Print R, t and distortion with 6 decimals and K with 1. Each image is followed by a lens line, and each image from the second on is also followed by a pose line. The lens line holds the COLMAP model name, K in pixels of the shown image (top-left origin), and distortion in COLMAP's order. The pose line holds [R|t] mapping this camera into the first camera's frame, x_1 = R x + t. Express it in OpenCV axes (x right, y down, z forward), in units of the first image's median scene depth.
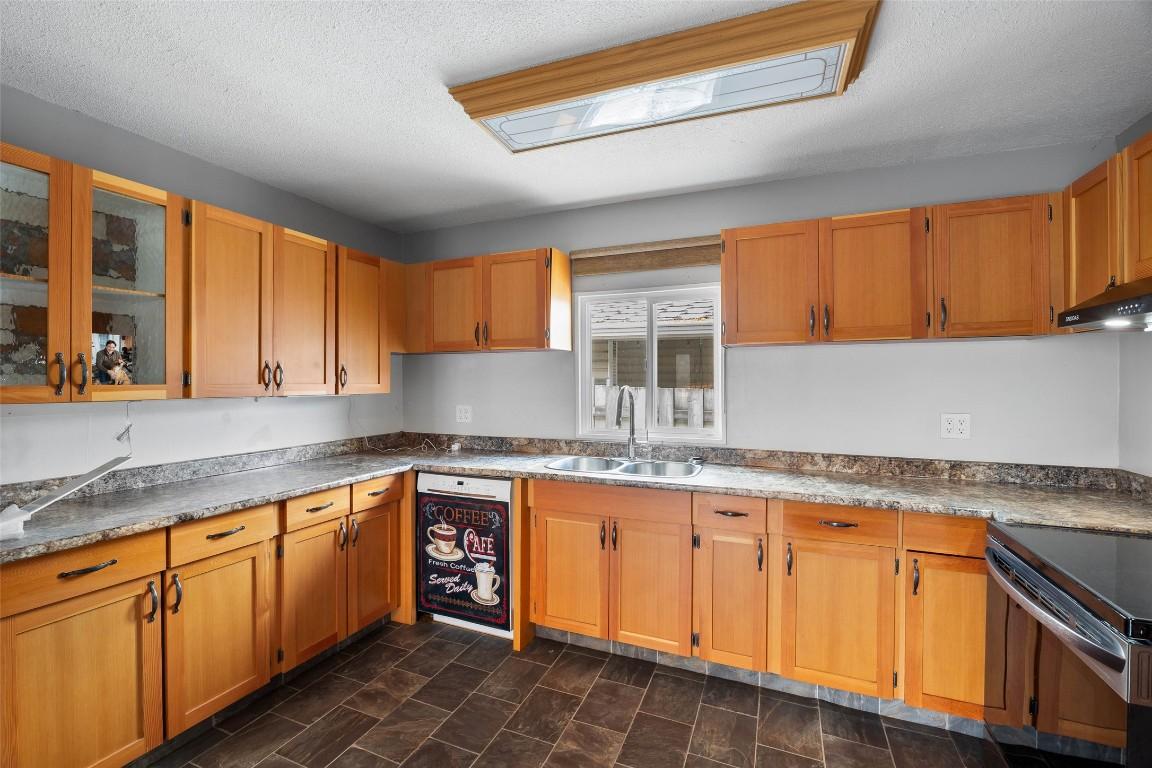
lens RADIAL K [[499.0, 0, 568.6], [0, 499.0, 383.0], [0, 0, 1]] dist [-0.020299, 0.002438]
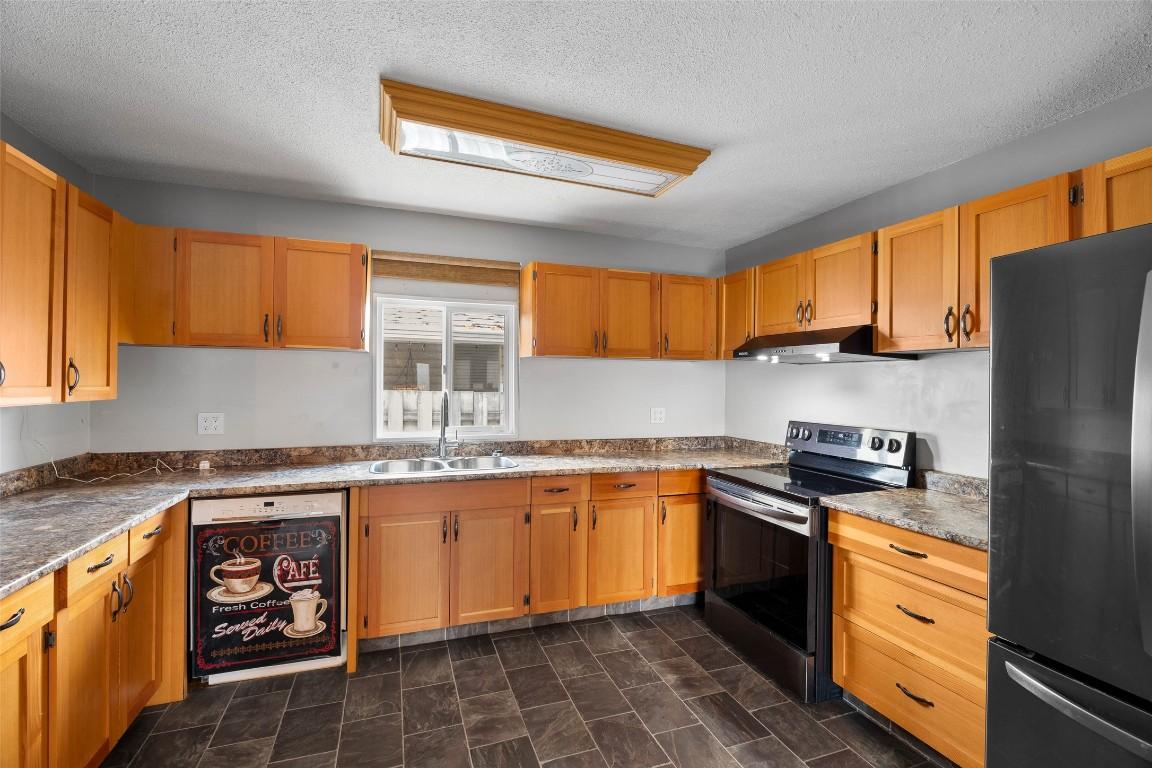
lens RADIAL K [[499.0, 0, 571.4], [0, 499.0, 383.4], [0, 0, 1]] dist [-0.020299, 0.002438]
pose [[0.732389, 0.006879, 0.680852, -0.459070], [-0.006803, 0.999973, -0.002786, -0.006088], [-0.680853, -0.002591, 0.732416, 0.039137]]
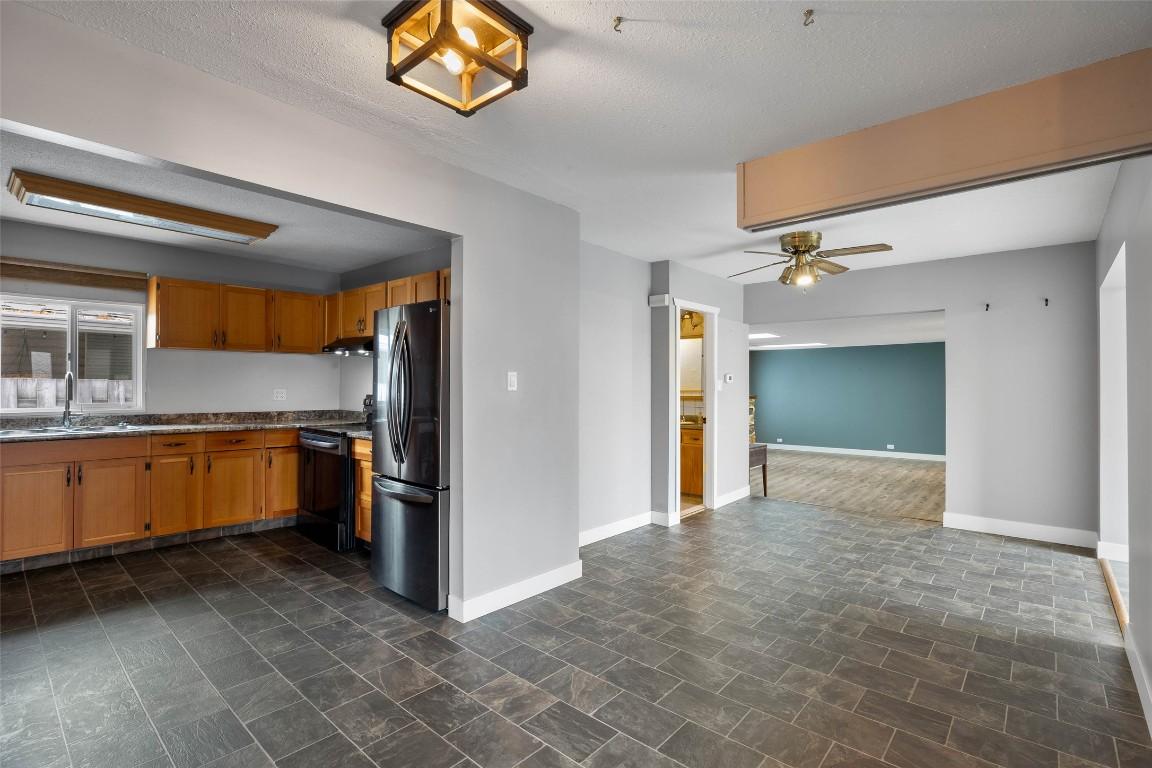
lens RADIAL K [[540.6, 0, 576.6], [0, 540.6, 382.7], [0, 0, 1]] dist [-0.010631, -0.001060]
pose [[0.315926, 0.005162, 0.948770, -0.917731], [-0.003850, 0.999984, -0.004159, 0.040949], [-0.948776, -0.002338, 0.315940, -0.847274]]
